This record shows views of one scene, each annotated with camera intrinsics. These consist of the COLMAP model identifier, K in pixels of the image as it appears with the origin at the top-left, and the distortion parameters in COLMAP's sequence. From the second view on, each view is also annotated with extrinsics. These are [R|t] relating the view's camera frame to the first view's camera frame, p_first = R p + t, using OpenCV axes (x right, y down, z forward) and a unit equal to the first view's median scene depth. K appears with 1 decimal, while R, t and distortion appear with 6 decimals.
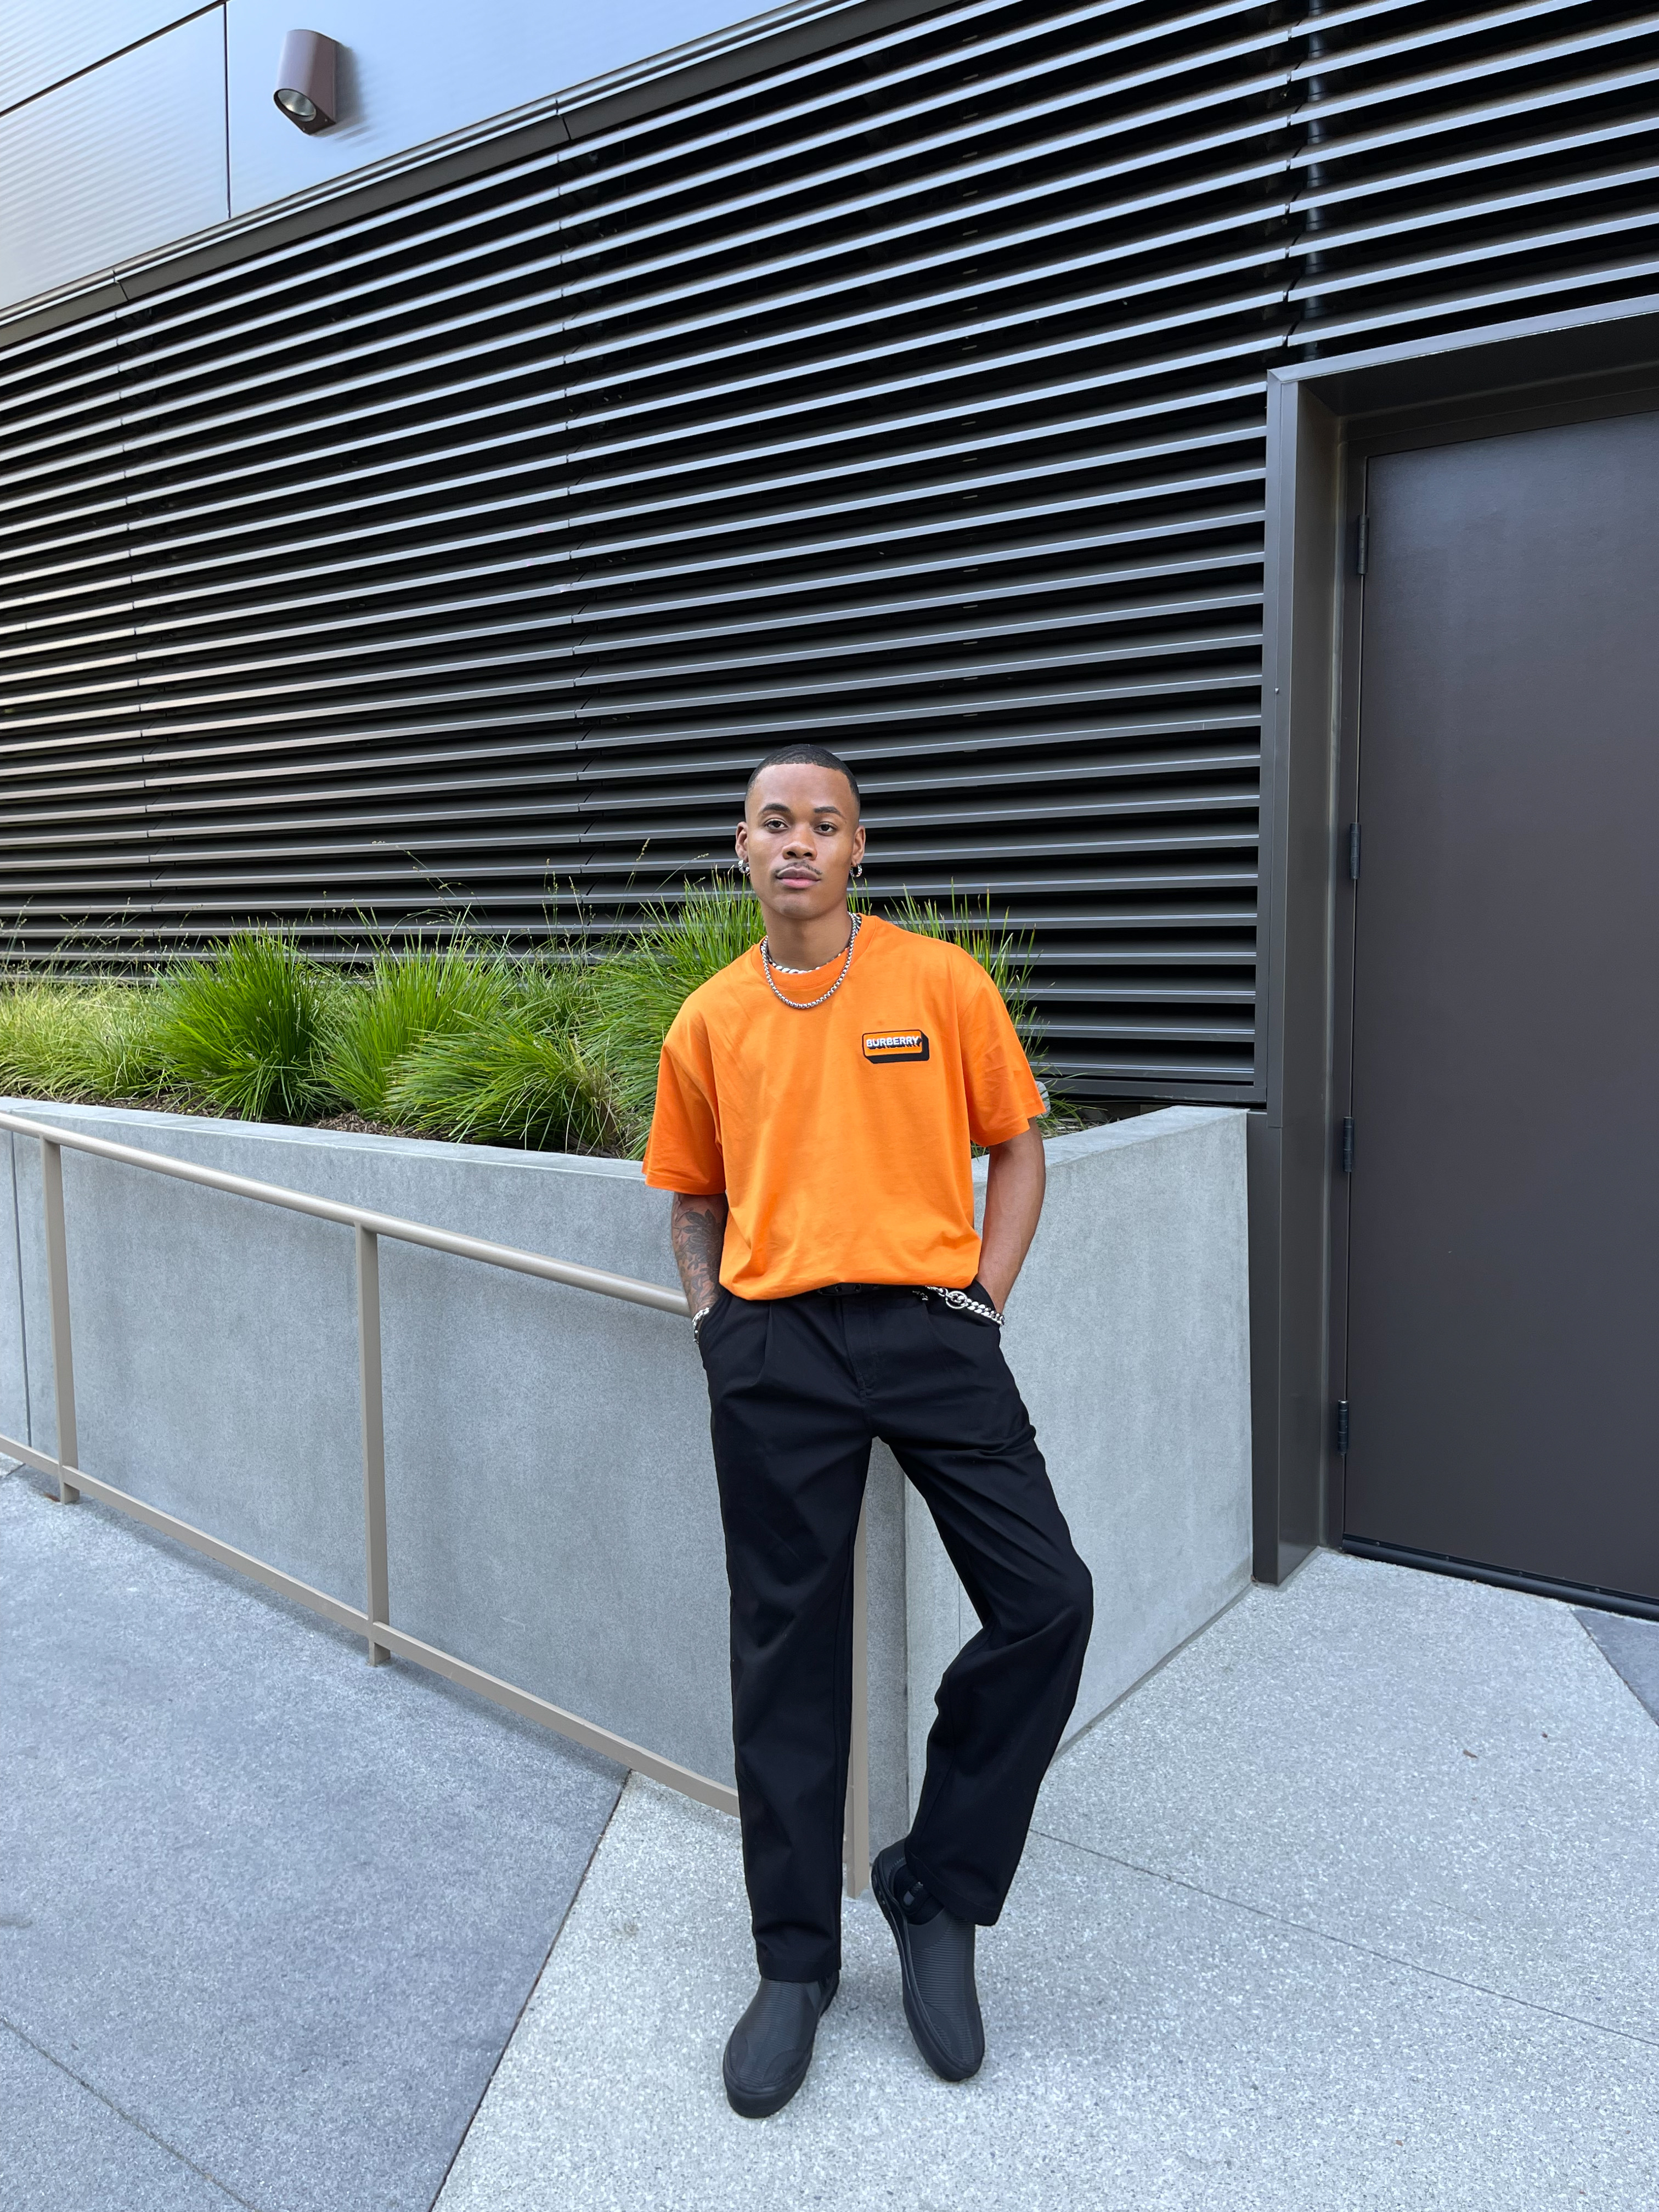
lens RADIAL K [[1908.8, 0, 908.5], [0, 1908.8, 1081.7], [0, 0, 1]] dist [0.067230, -0.121874]
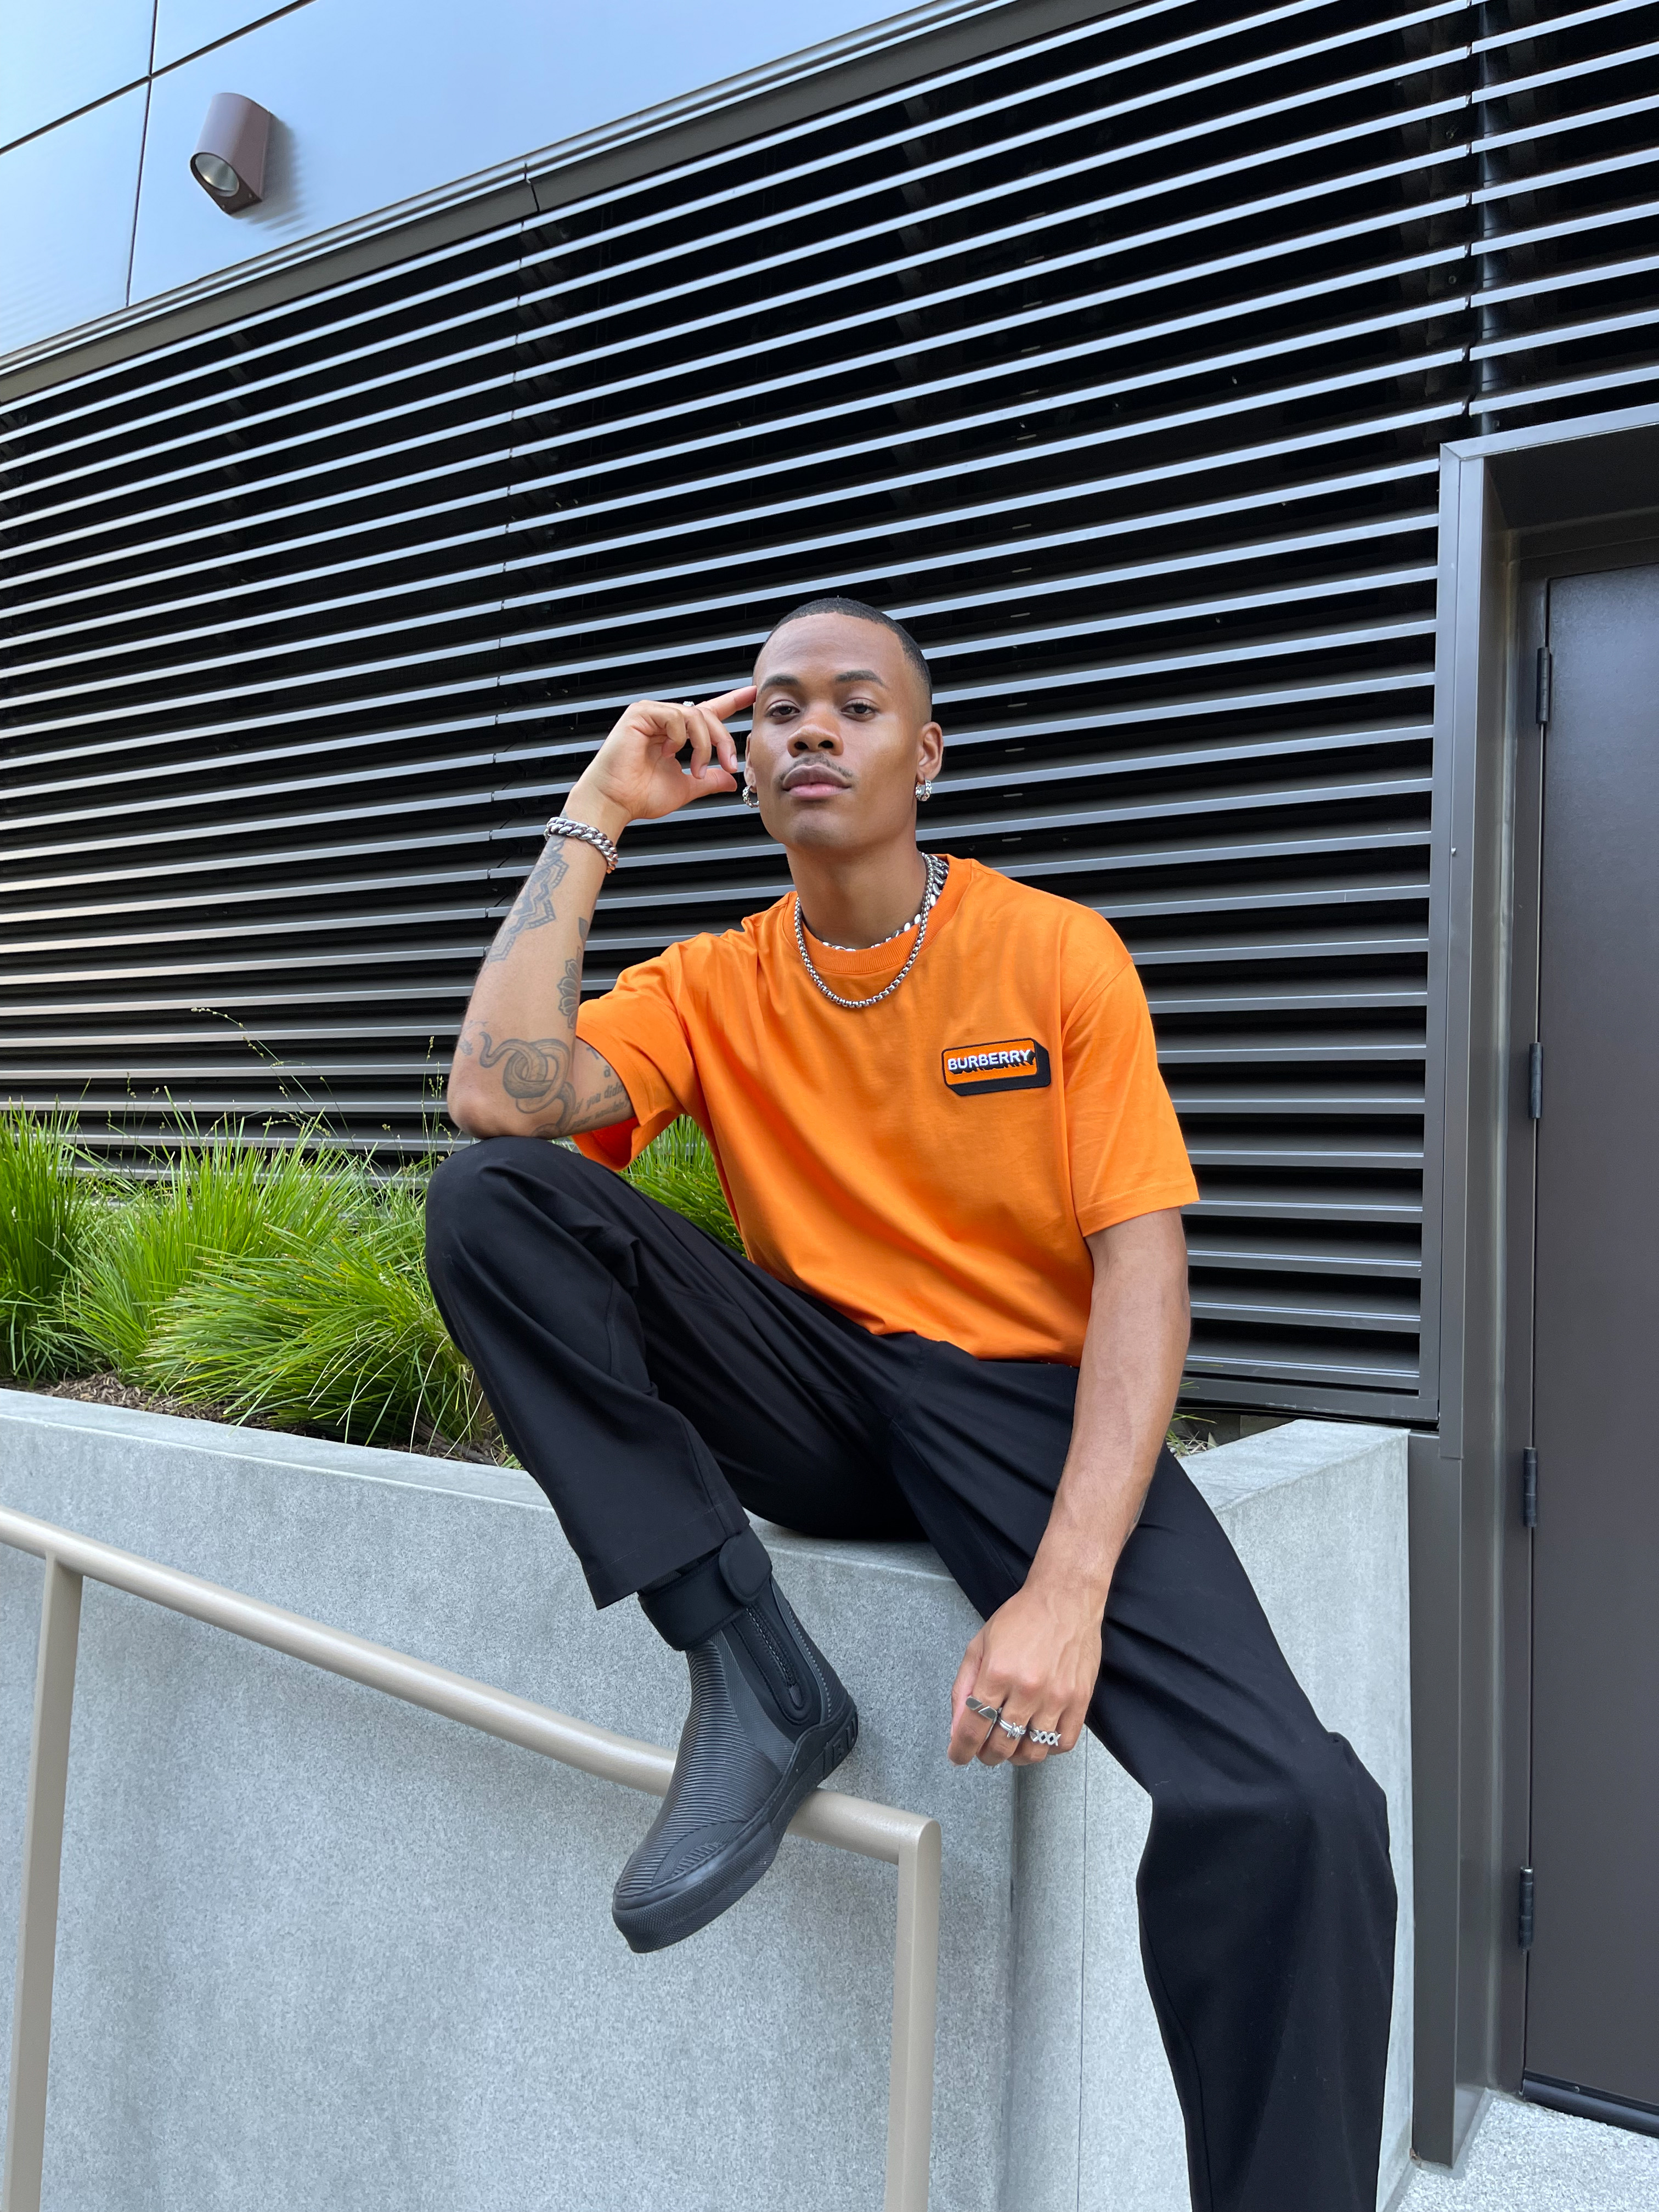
lens RADIAL K [[1908.8, 0, 908.5], [0, 1908.8, 1081.7], [0, 0, 1]] dist [0.067230, -0.121874]
pose [[0.997369, 0.055725, 0.046360, -0.044750], [-0.047856, 0.986552, -0.156286, 0.007265], [-0.054446, 0.153656, 0.986623, 0.302714]]
